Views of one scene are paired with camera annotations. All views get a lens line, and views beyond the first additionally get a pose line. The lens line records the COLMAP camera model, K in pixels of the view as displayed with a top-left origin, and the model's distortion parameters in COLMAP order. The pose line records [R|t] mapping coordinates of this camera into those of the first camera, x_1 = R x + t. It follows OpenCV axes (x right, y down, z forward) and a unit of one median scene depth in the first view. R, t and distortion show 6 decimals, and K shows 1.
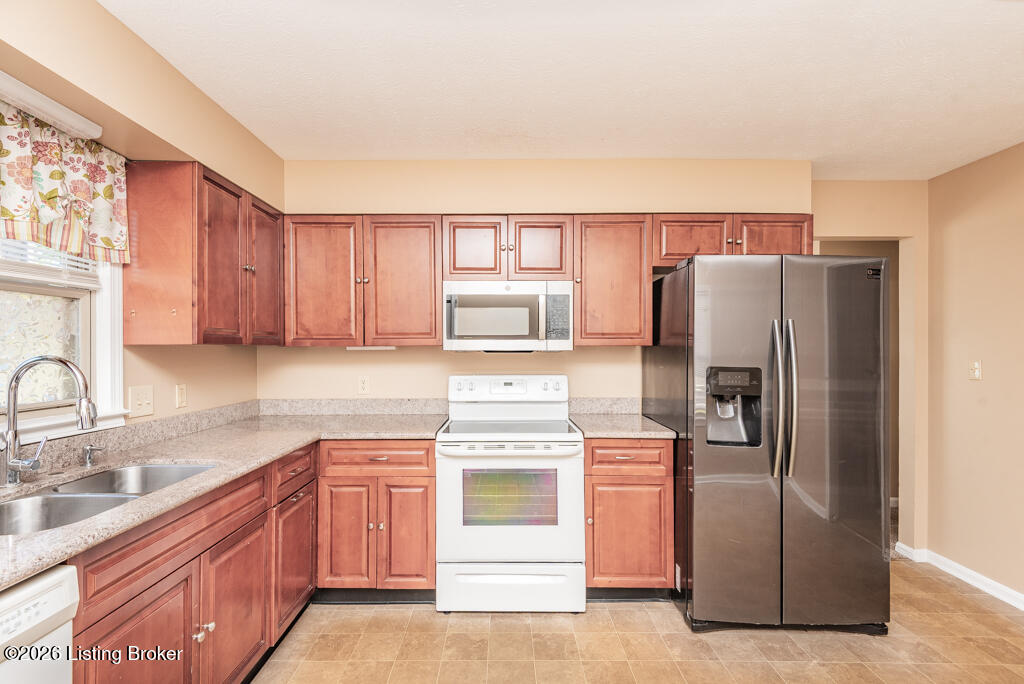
lens RADIAL K [[486.5, 0, 507.8], [0, 486.5, 347.9], [0, 0, 1]] dist [0.039817, -0.023870]
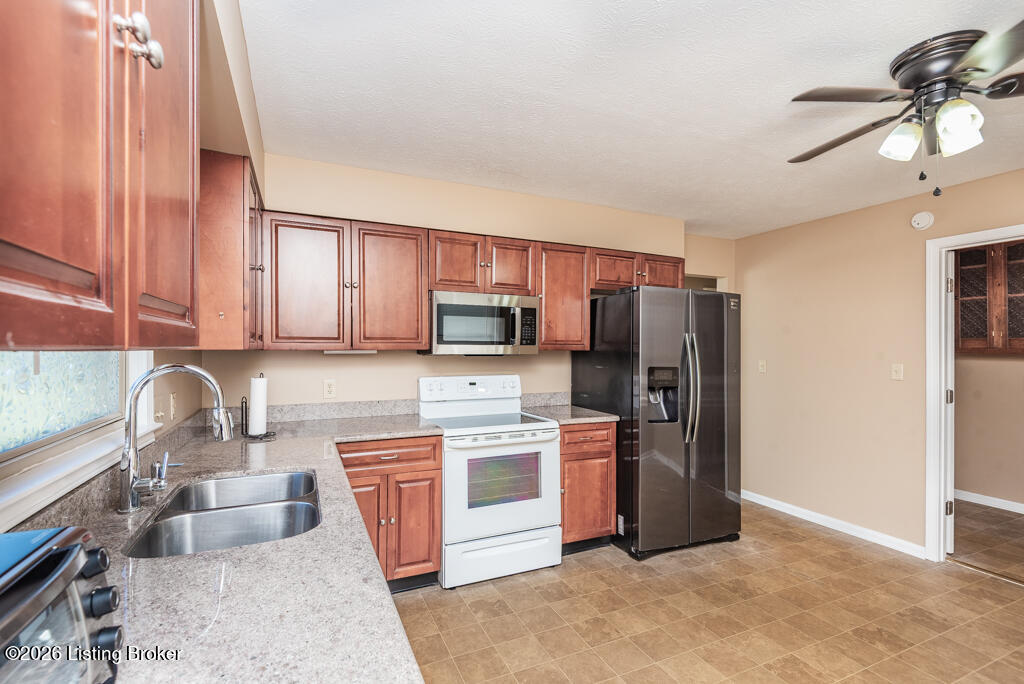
lens RADIAL K [[486.5, 0, 507.8], [0, 486.5, 347.9], [0, 0, 1]] dist [0.039817, -0.023870]
pose [[0.902537, 0.004470, 0.430589, -0.493736], [-0.005481, 0.999984, 0.001107, -0.012817], [-0.430577, -0.003359, 0.902548, -0.063937]]
